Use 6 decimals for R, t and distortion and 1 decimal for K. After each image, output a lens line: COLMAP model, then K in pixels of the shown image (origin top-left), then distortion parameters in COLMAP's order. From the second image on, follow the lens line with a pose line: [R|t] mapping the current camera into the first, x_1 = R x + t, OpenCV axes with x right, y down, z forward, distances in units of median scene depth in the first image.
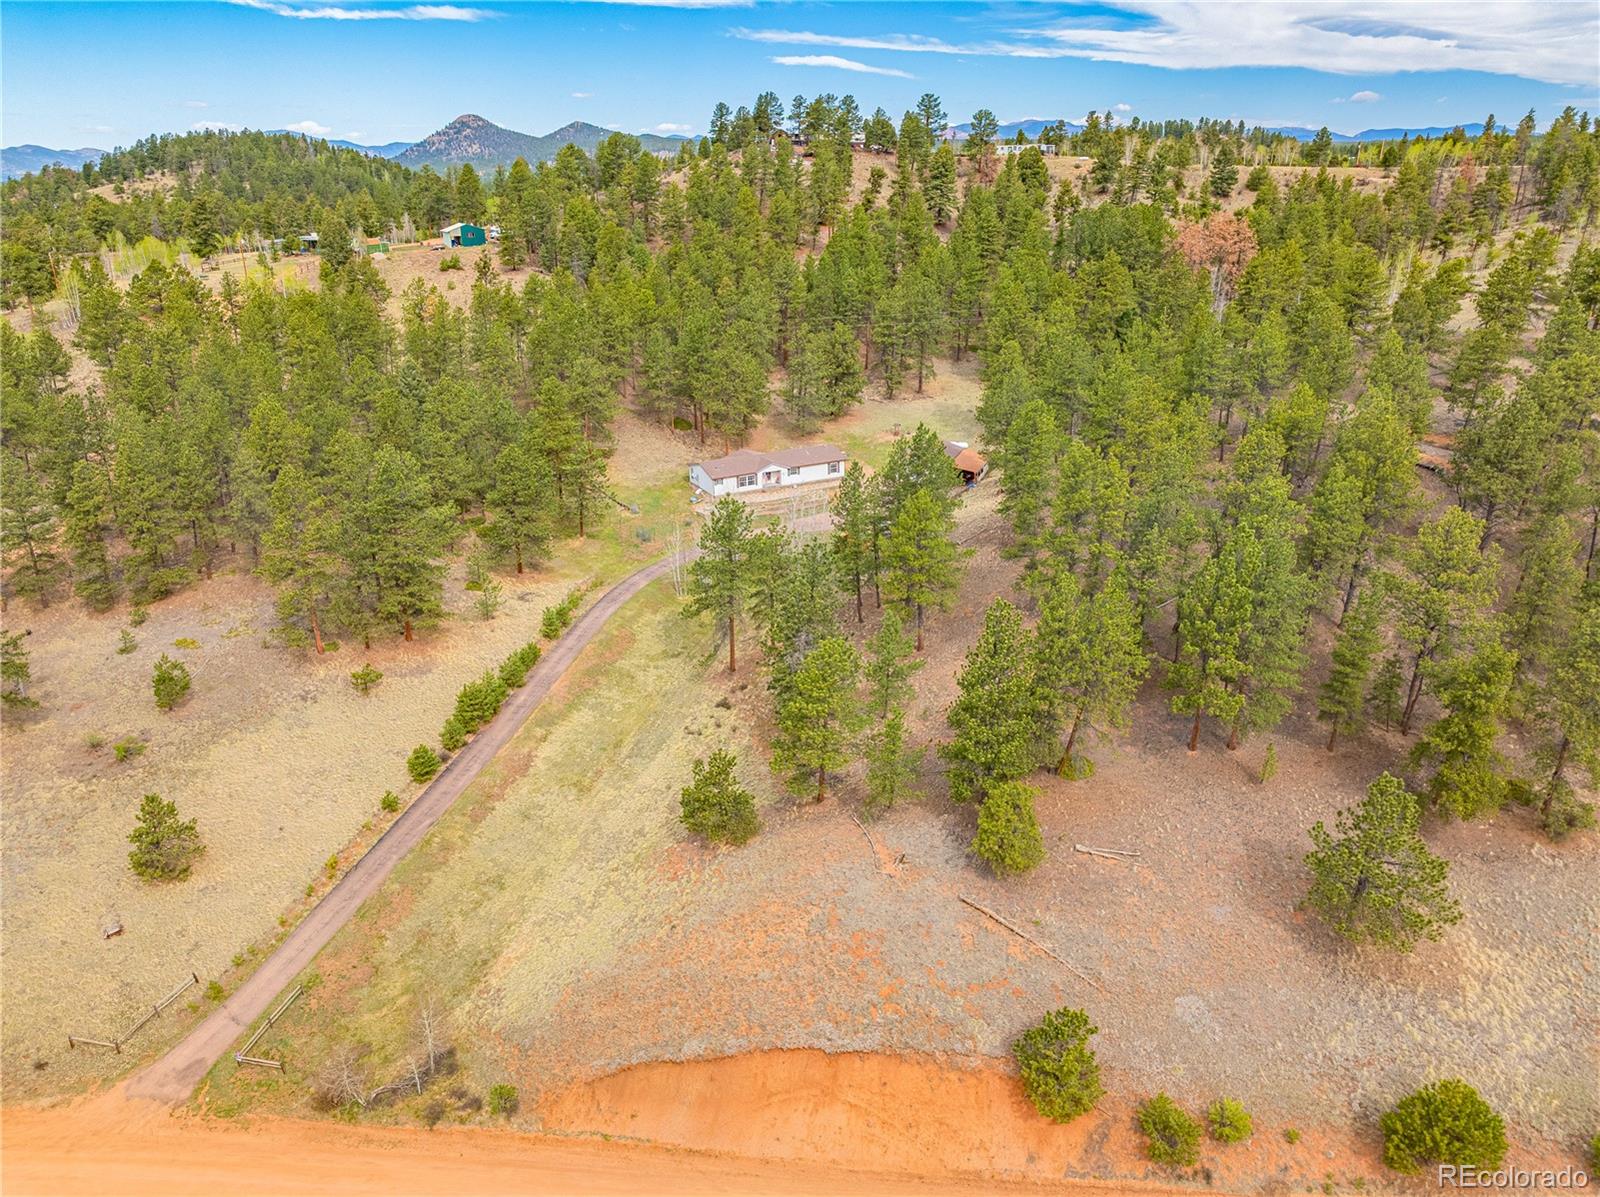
lens RADIAL K [[1135.8, 0, 799.2], [0, 1135.8, 598.5], [0, 0, 1]] dist [-0.028319, 0.002260]
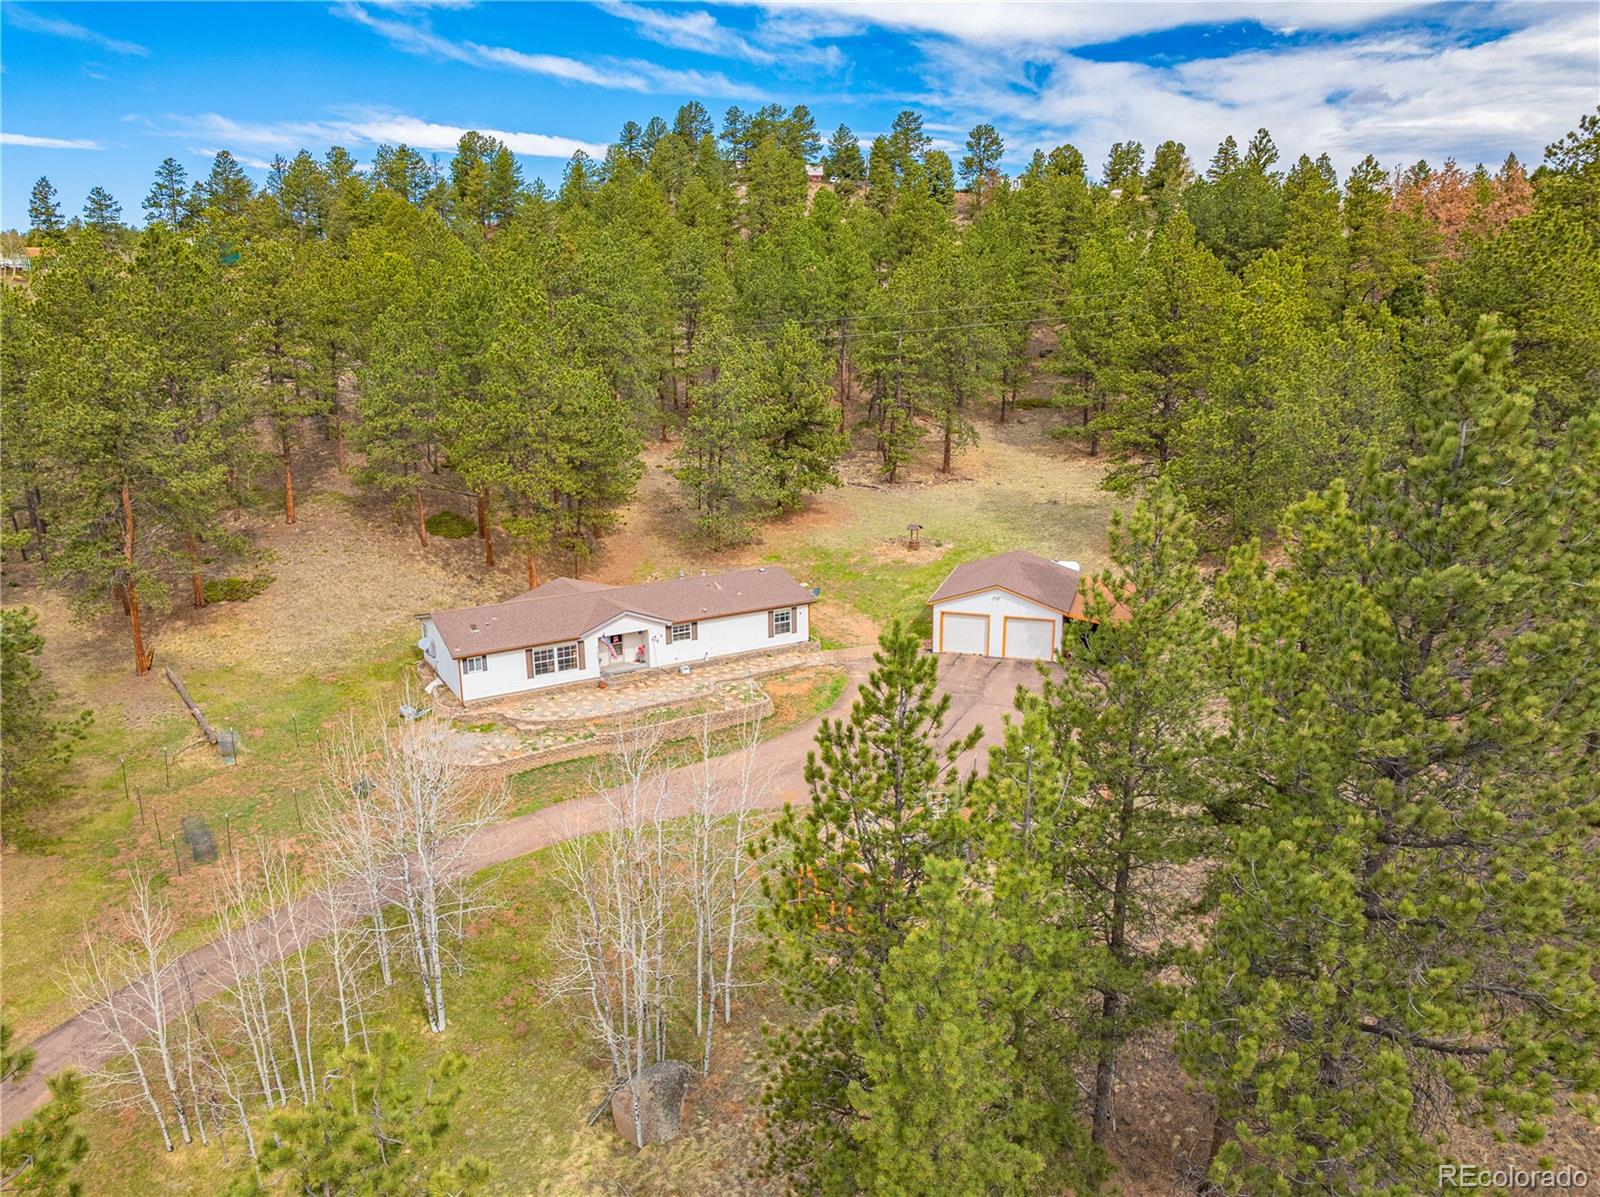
lens RADIAL K [[1135.8, 0, 803.4], [0, 1135.8, 598.1], [0, 0, 1]] dist [-0.028319, 0.002260]
pose [[0.998965, -0.005951, 0.045094, 0.017691], [0.011248, 0.992933, -0.118138, -0.067523], [-0.044072, 0.118523, 0.991973, 0.532133]]
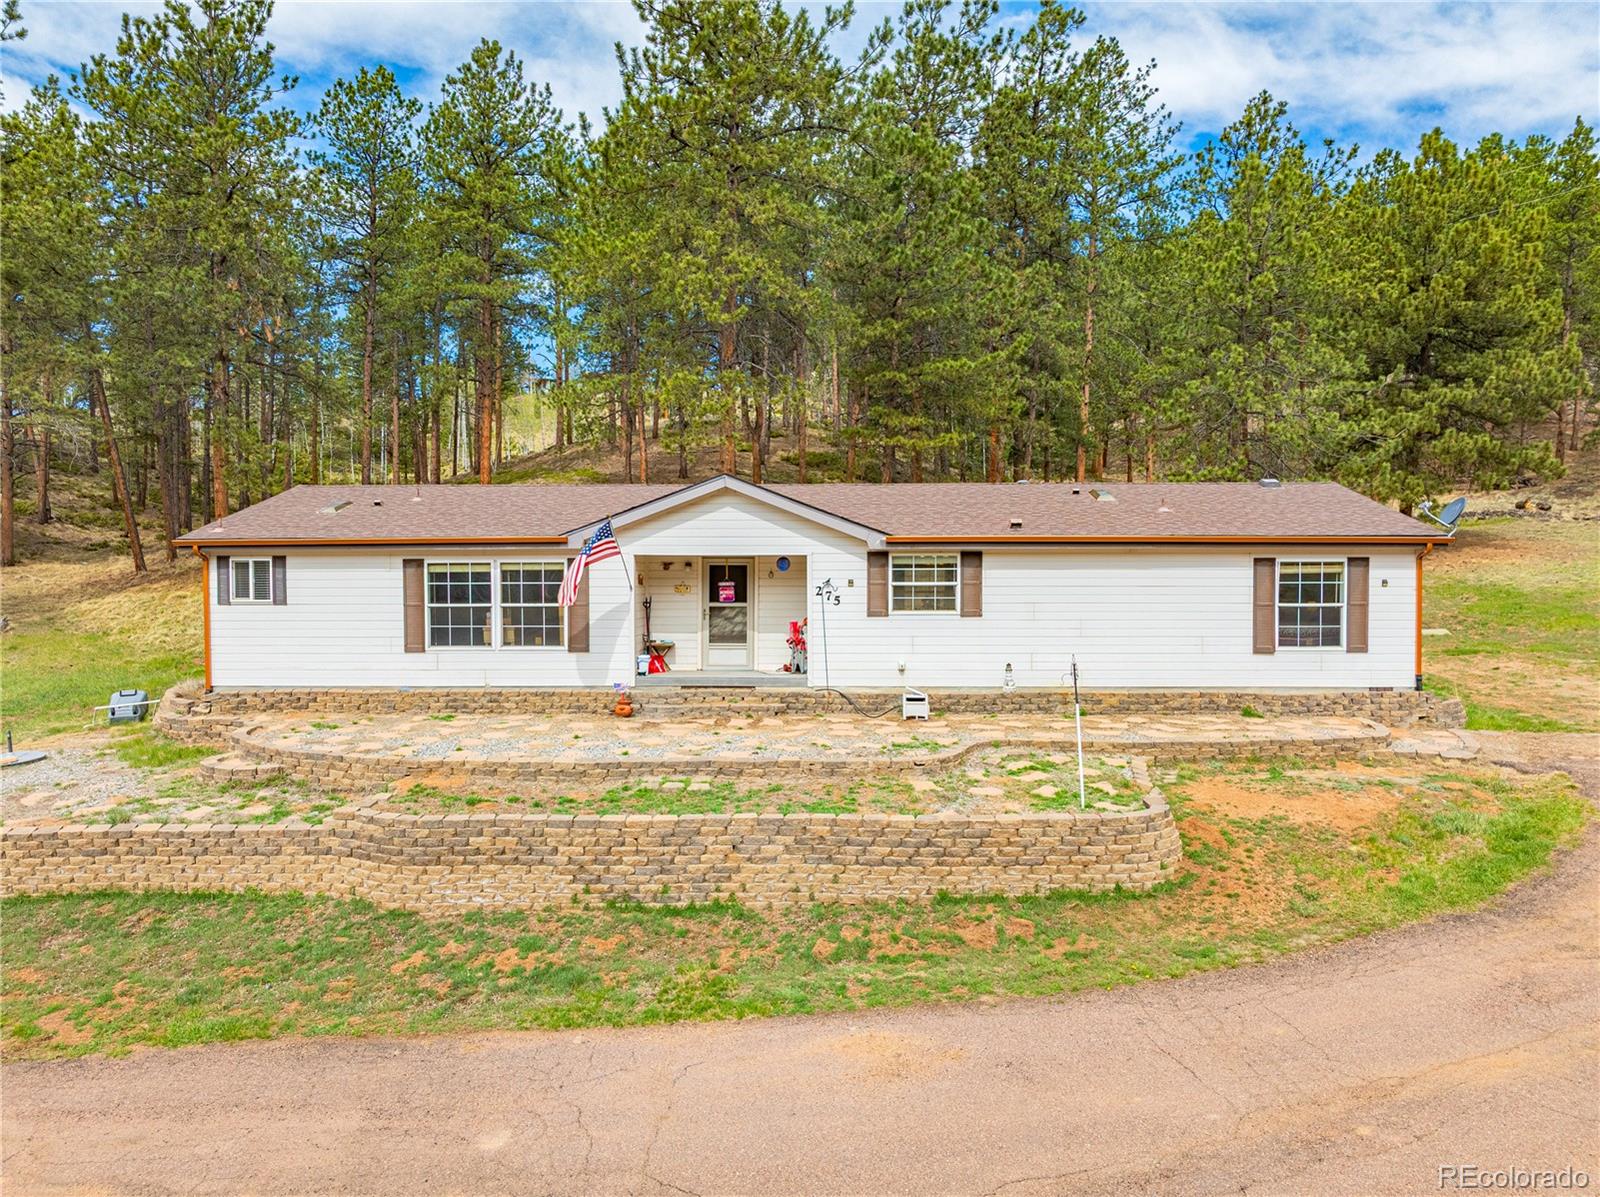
lens RADIAL K [[1135.8, 0, 800.6], [0, 1135.8, 594.8], [0, 0, 1]] dist [-0.028319, 0.002260]
pose [[0.876049, 0.036075, -0.480870, 0.036261], [-0.186760, 0.944756, -0.269363, -0.067349], [0.444588, 0.325783, 0.834390, 0.790176]]
